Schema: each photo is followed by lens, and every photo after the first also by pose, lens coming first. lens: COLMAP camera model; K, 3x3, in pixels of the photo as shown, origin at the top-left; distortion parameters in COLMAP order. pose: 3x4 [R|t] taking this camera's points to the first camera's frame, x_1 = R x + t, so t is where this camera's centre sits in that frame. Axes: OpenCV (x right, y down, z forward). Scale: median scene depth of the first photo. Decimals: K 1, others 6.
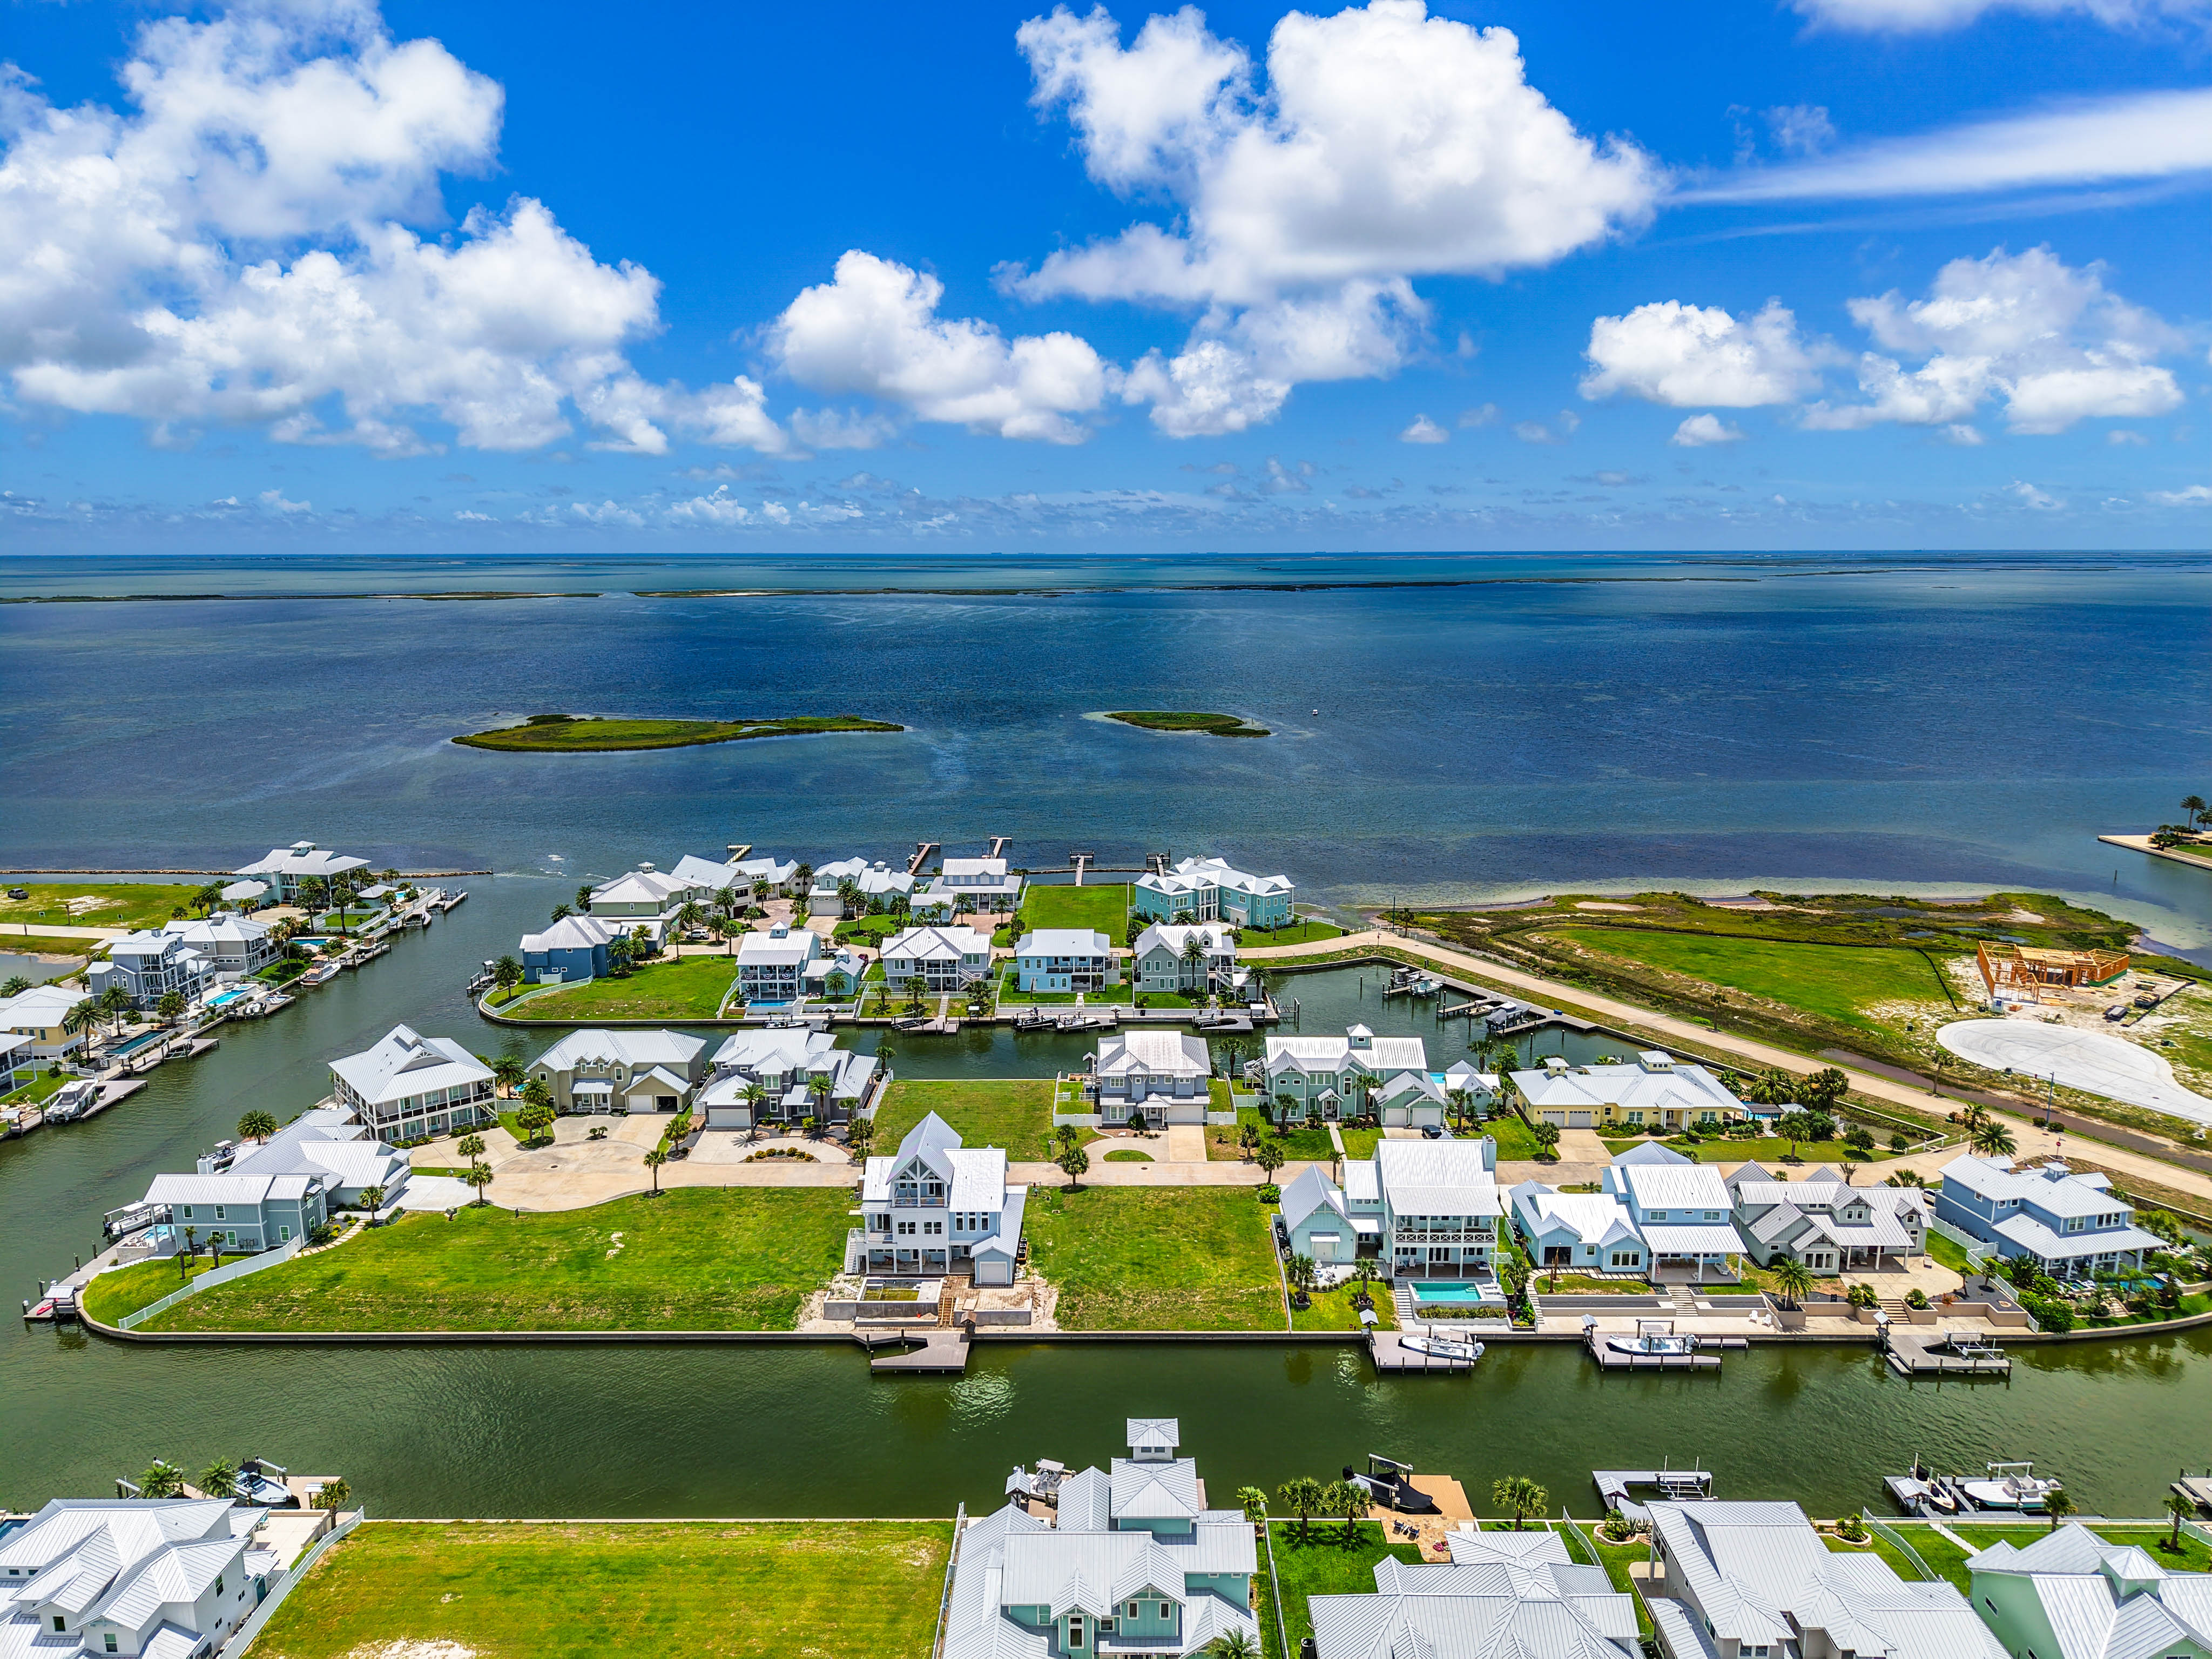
lens RADIAL K [[1479.9, 0, 1109.7], [0, 1479.9, 810.1], [0, 0, 1]] dist [0.023449, -0.019434]
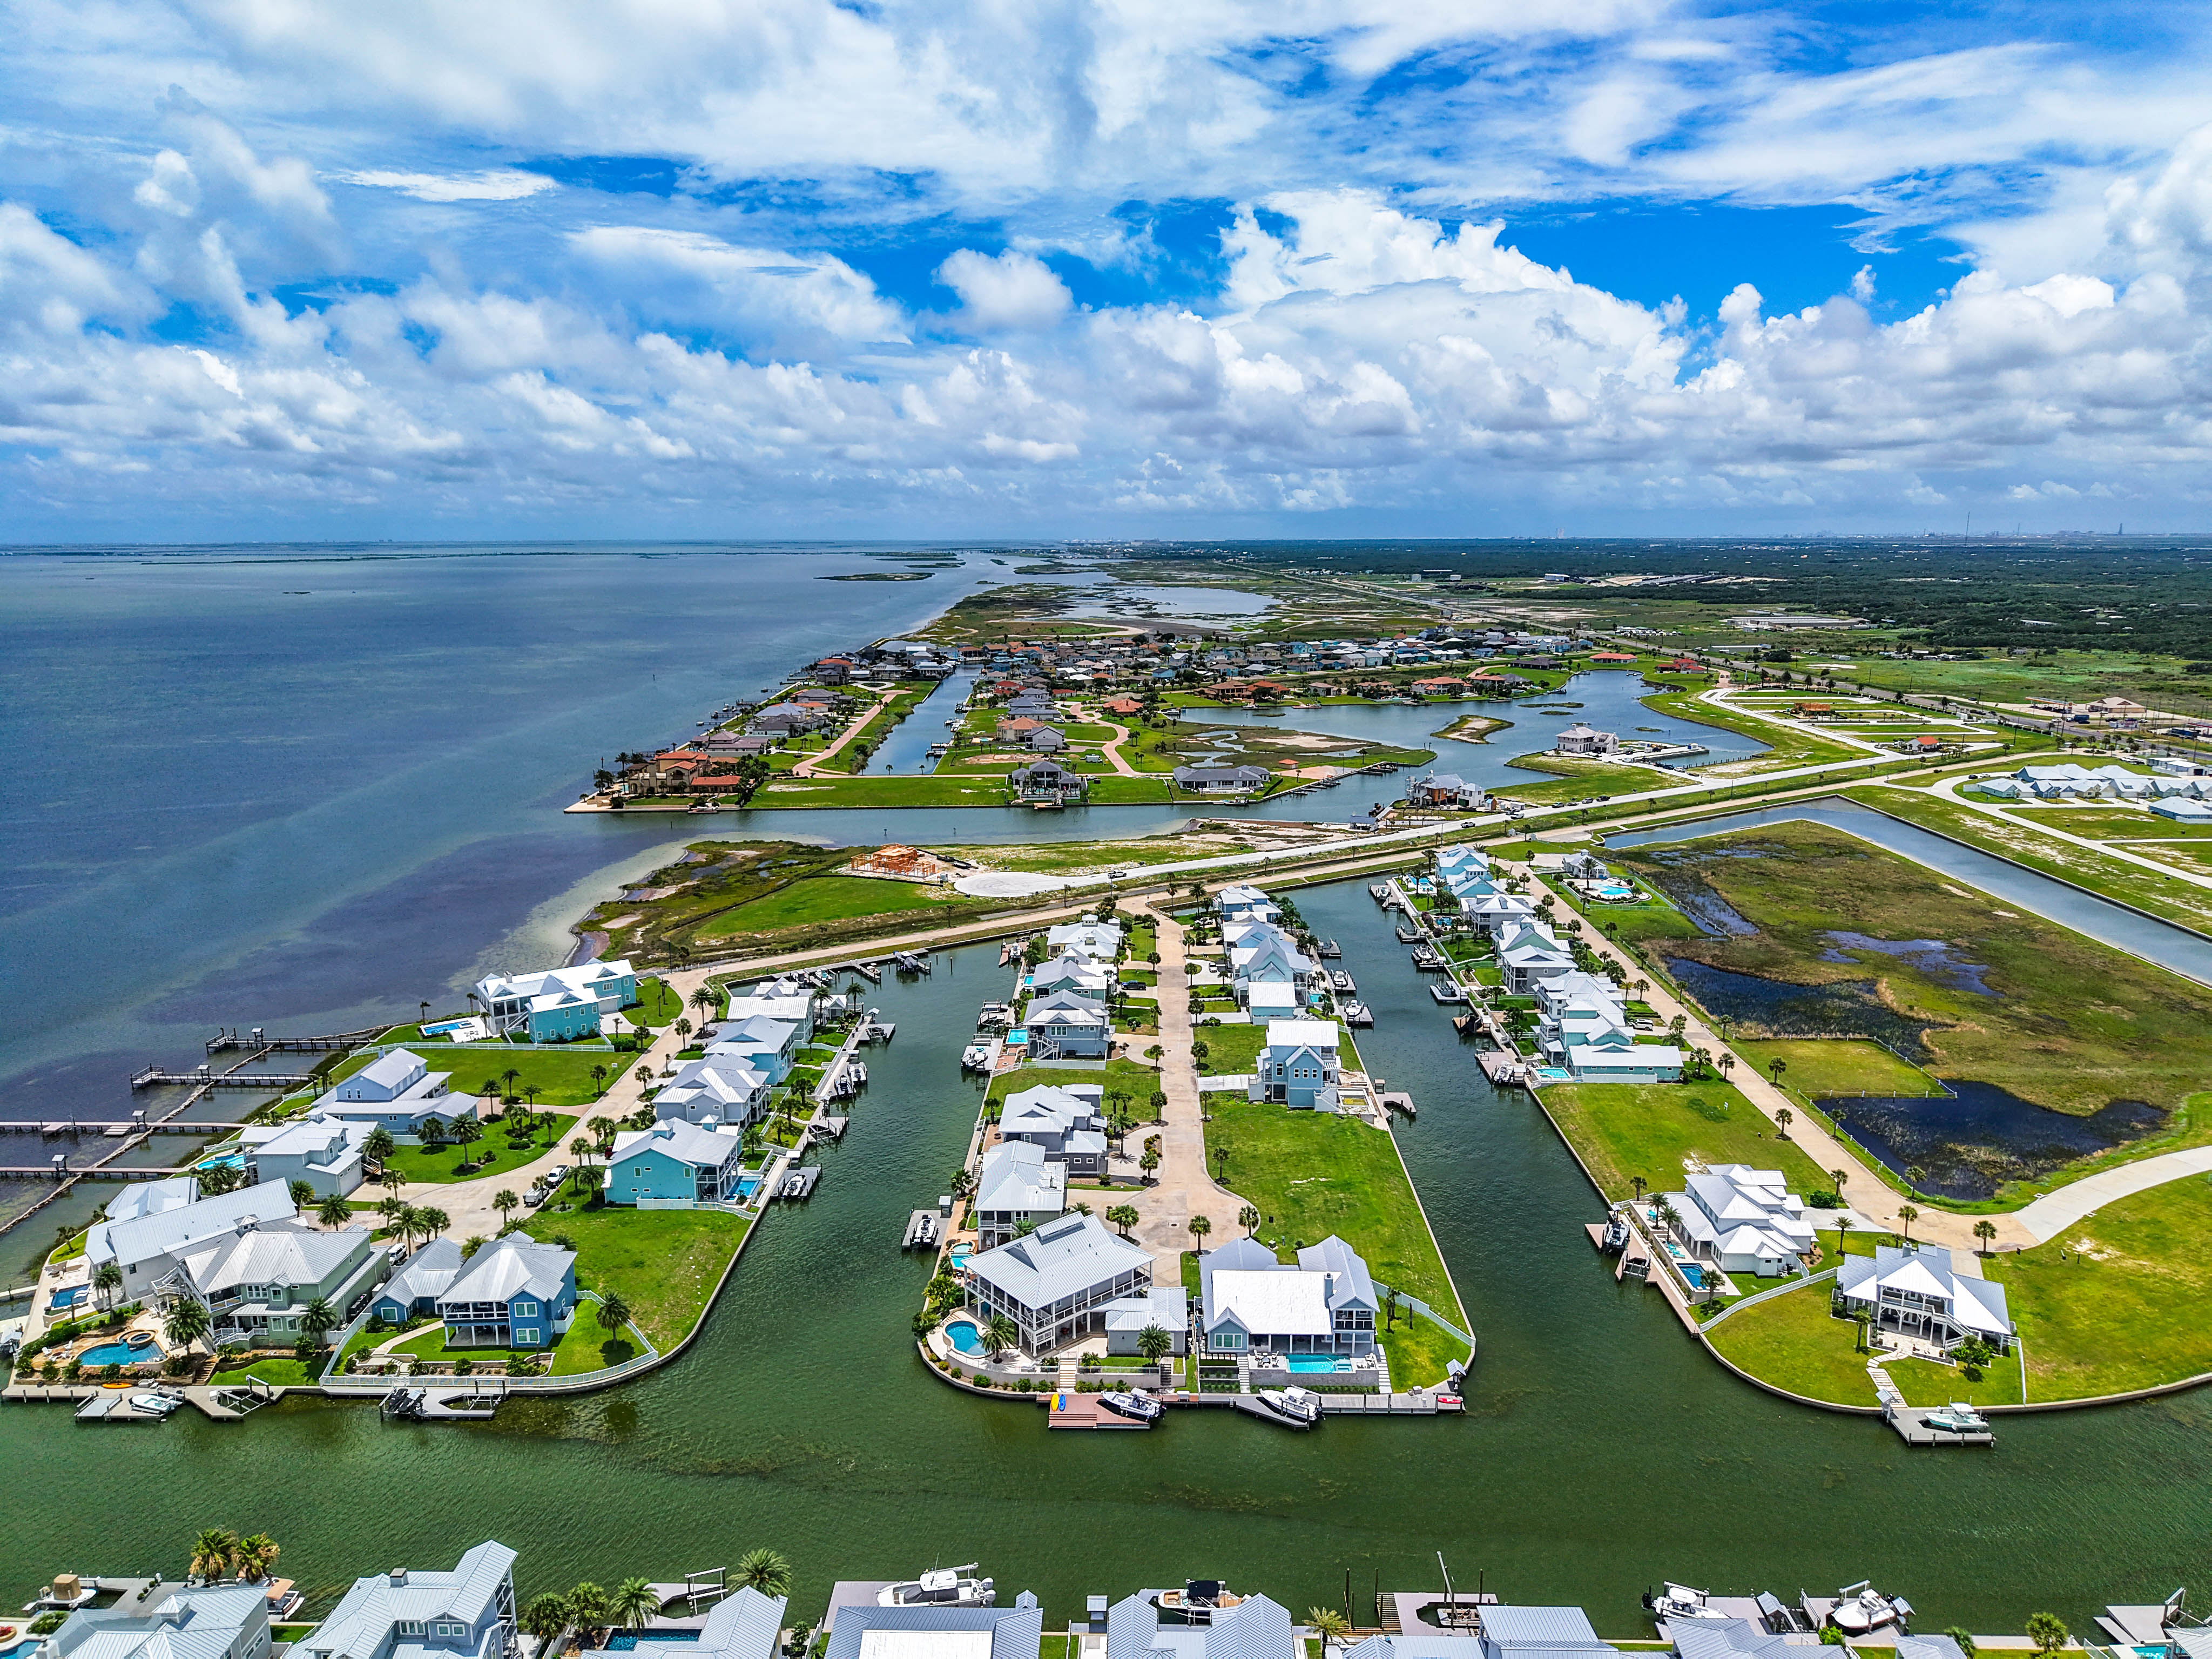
lens RADIAL K [[1479.9, 0, 1119.4], [0, 1479.9, 828.0], [0, 0, 1]] dist [0.023449, -0.019434]
pose [[0.015427, -0.194429, 0.980795, -1.379278], [0.179375, 0.965537, 0.188583, -0.271991], [-0.983660, 0.173021, 0.049771, 0.884262]]
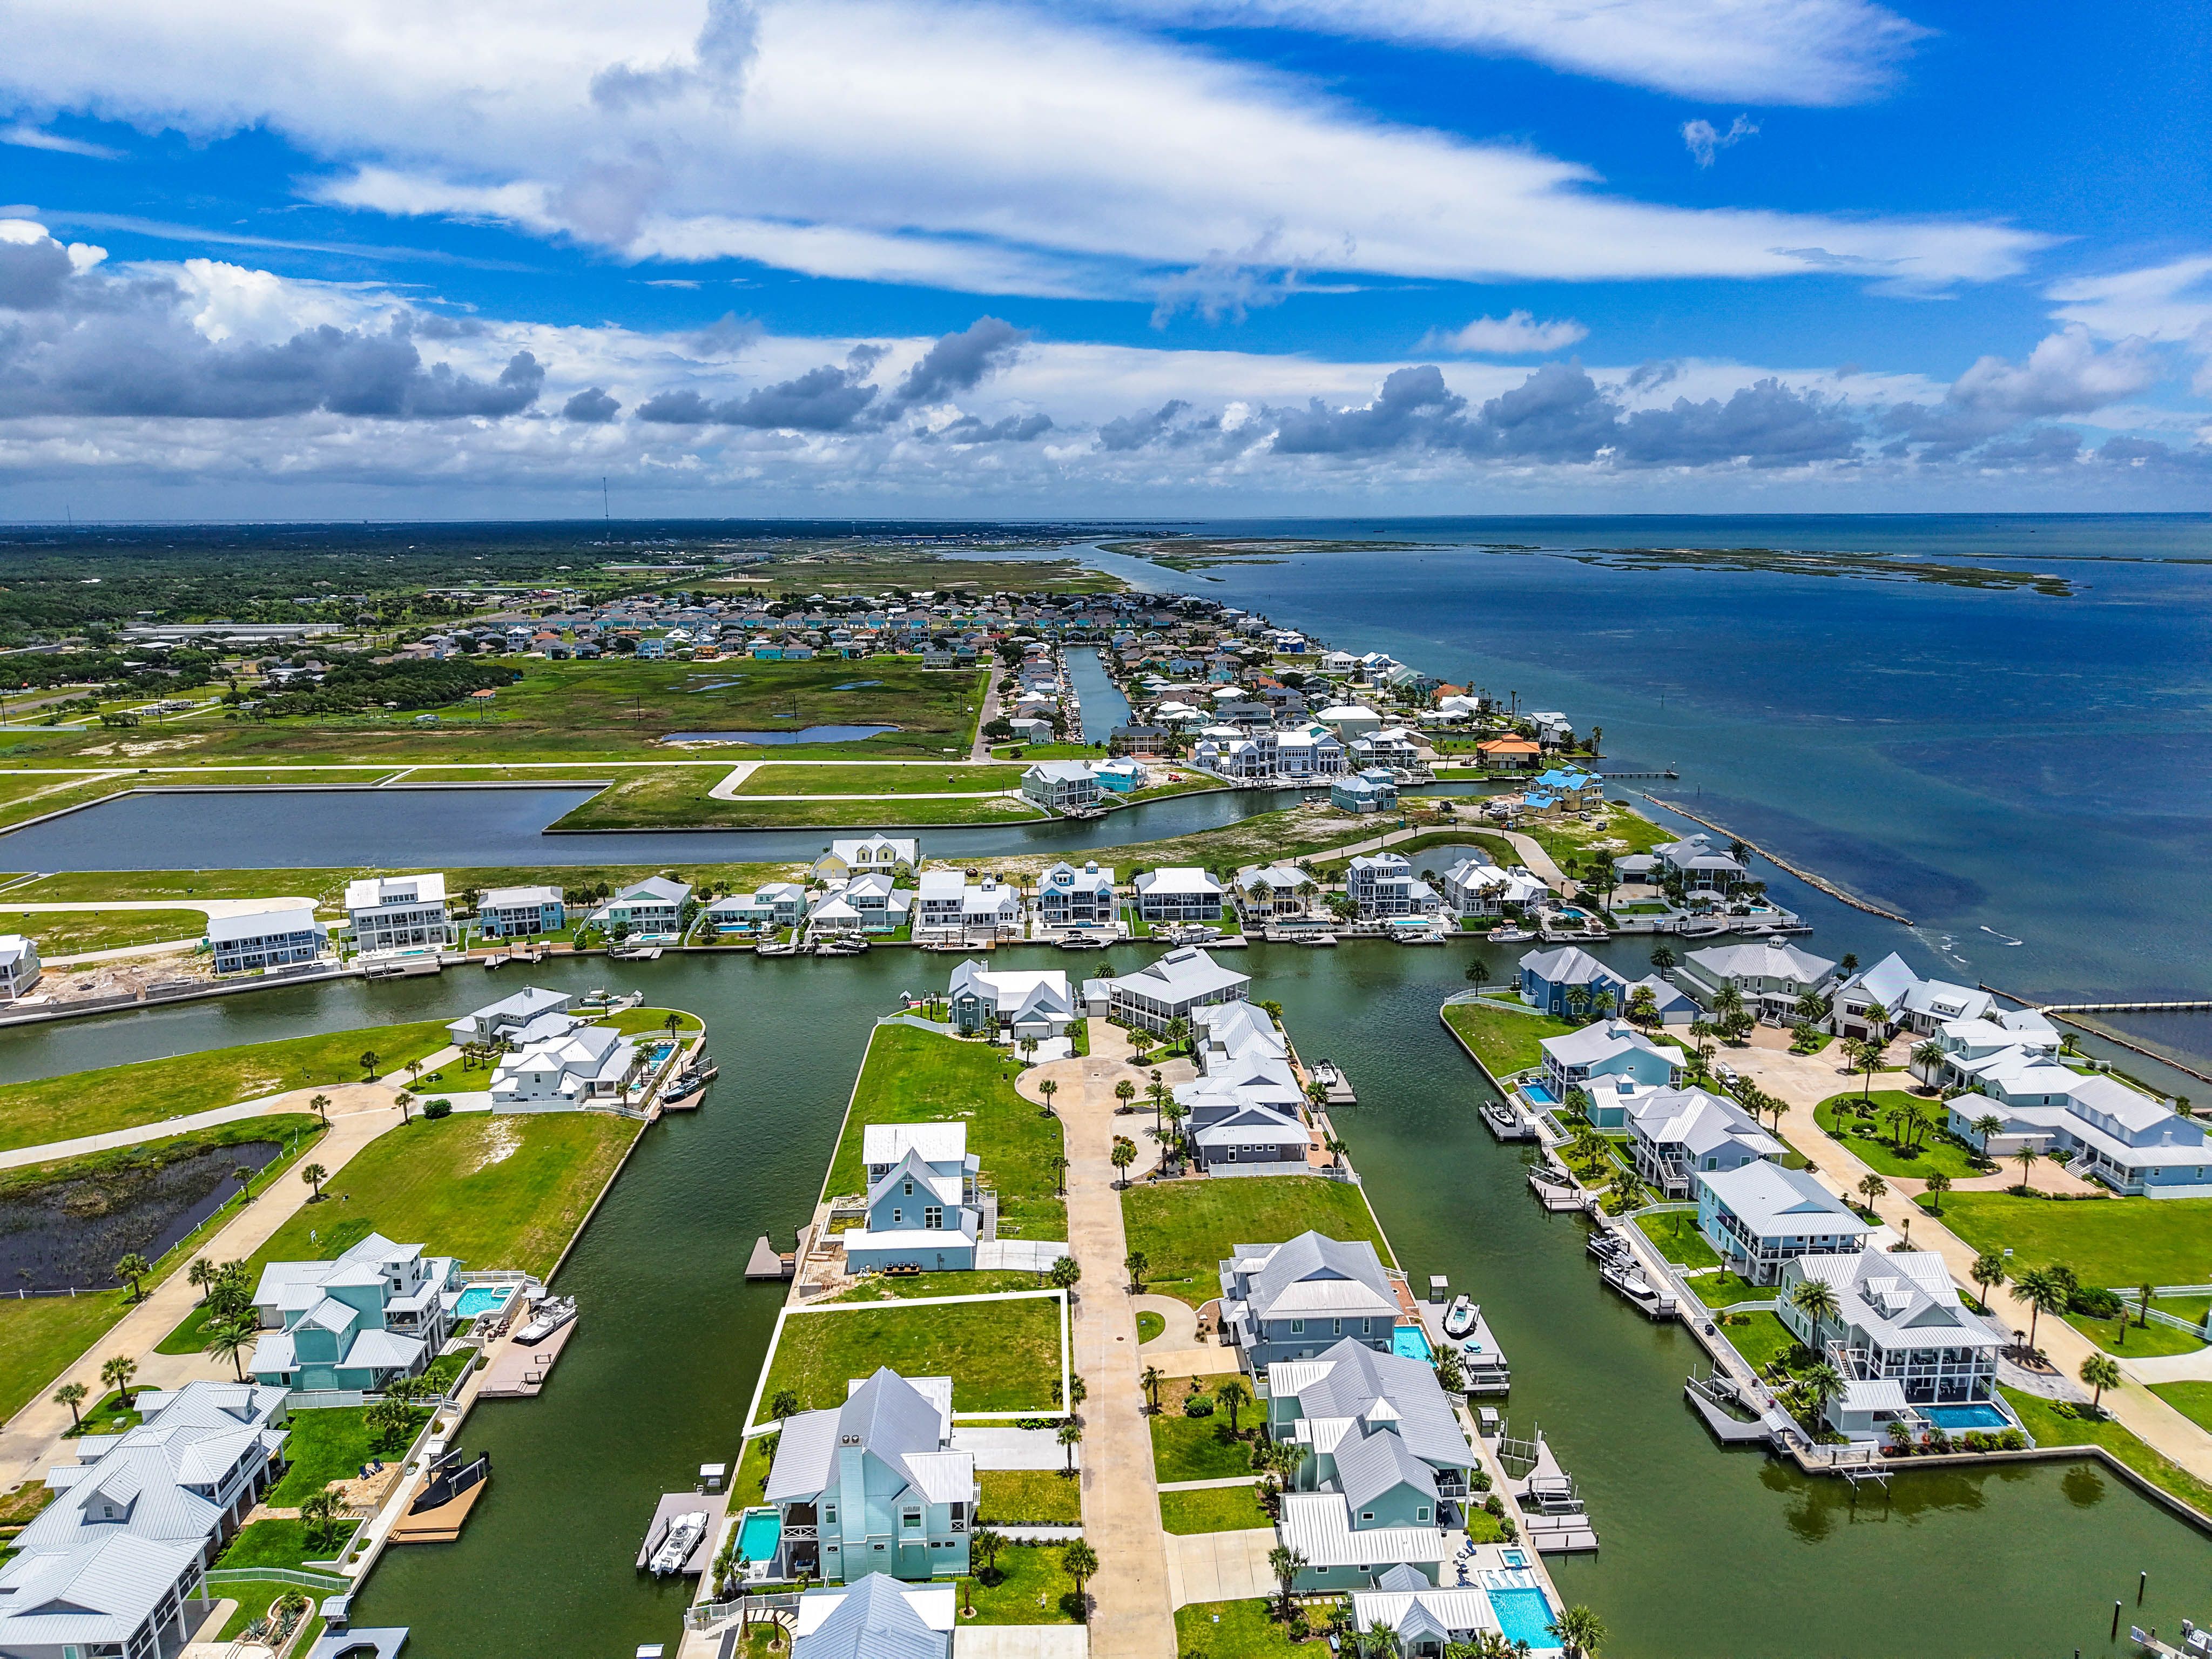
lens RADIAL K [[1479.9, 0, 1109.0], [0, 1479.9, 850.2], [0, 0, 1]] dist [0.023449, -0.019434]
pose [[0.051240, 0.226896, -0.972570, 0.748330], [-0.171992, 0.961304, 0.215207, -0.199477], [0.983765, 0.156247, 0.088282, 0.828158]]
